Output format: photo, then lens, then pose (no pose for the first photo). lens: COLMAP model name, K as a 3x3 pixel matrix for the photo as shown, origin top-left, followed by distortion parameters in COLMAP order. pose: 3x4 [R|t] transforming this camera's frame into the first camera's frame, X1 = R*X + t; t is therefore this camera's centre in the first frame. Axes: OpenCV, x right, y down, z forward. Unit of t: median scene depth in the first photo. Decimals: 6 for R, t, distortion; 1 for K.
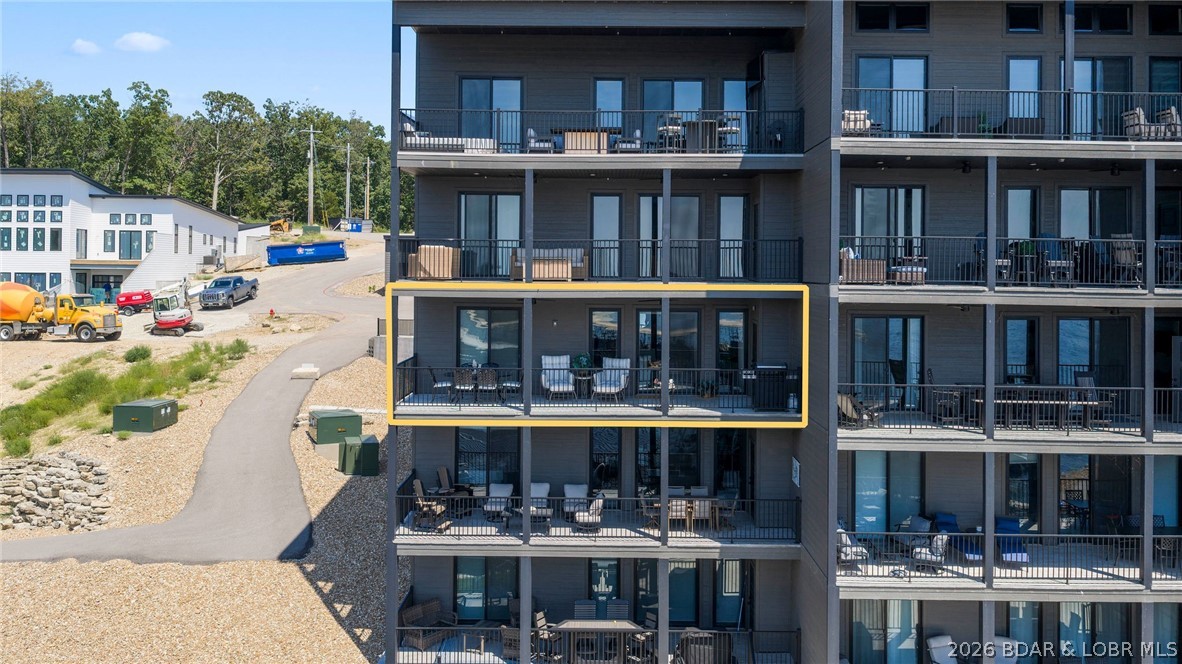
lens RADIAL K [[983.1, 0, 591.0], [0, 983.1, 332.0], [0, 0, 1]] dist [0.000327, -0.005486]
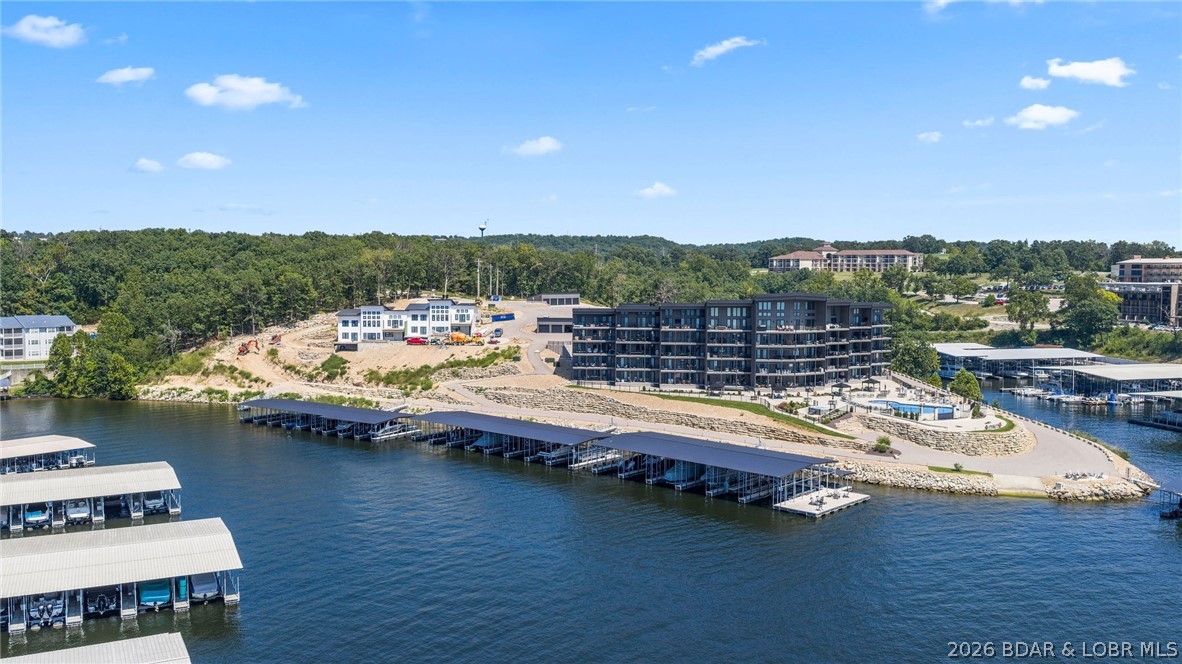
lens RADIAL K [[983.1, 0, 591.0], [0, 983.1, 332.0], [0, 0, 1]] dist [0.000327, -0.005486]
pose [[0.999885, -0.004129, 0.014623, -0.067397], [0.004034, 0.999971, 0.006506, -0.081297], [-0.014650, -0.006446, 0.999872, -3.561181]]
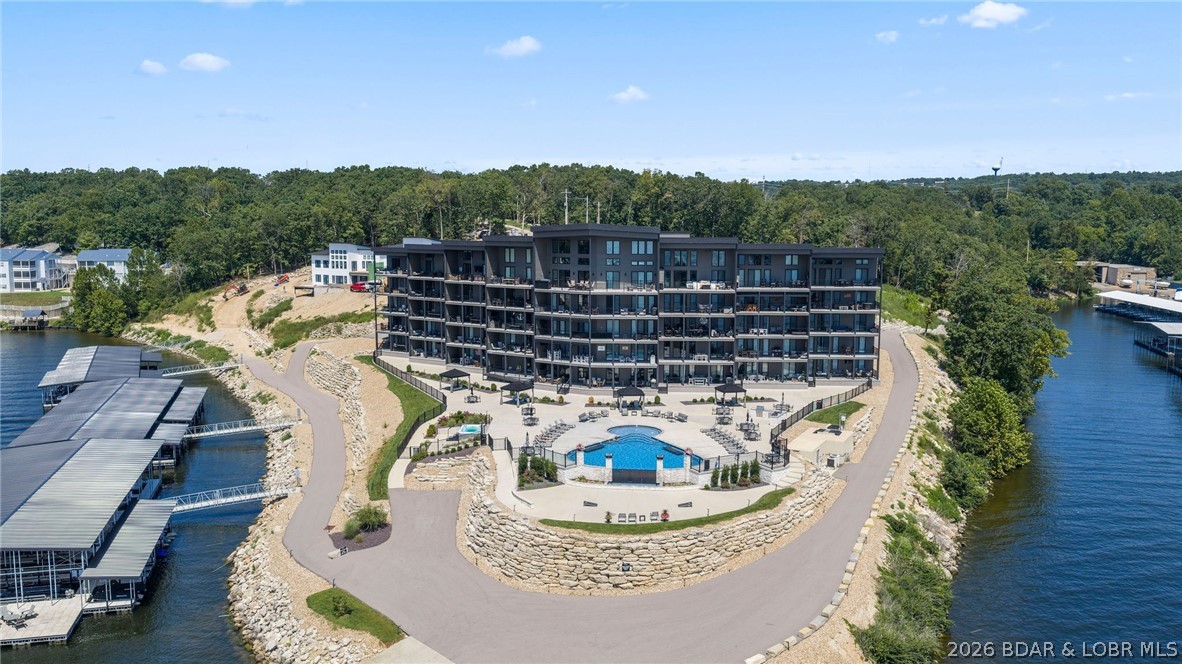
lens RADIAL K [[983.1, 0, 591.0], [0, 983.1, 332.0], [0, 0, 1]] dist [0.000327, -0.005486]
pose [[0.855829, 0.054017, -0.514430, 1.885065], [-0.023705, 0.997583, 0.065314, -0.107694], [0.516715, -0.043703, 0.855041, -1.684218]]
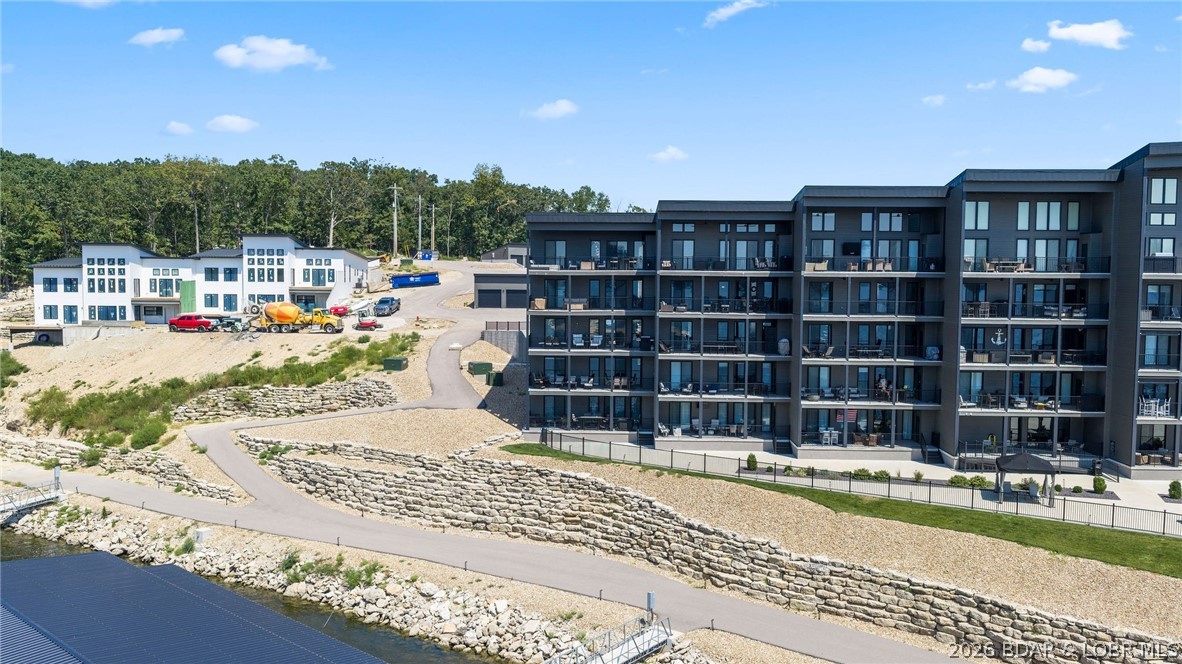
lens RADIAL K [[983.1, 0, 591.0], [0, 983.1, 332.0], [0, 0, 1]] dist [0.000327, -0.005486]
pose [[0.999981, -0.000192, -0.006129, 0.010655], [0.000182, 0.999999, -0.001638, 0.010409], [0.006129, 0.001637, 0.999980, -0.924921]]
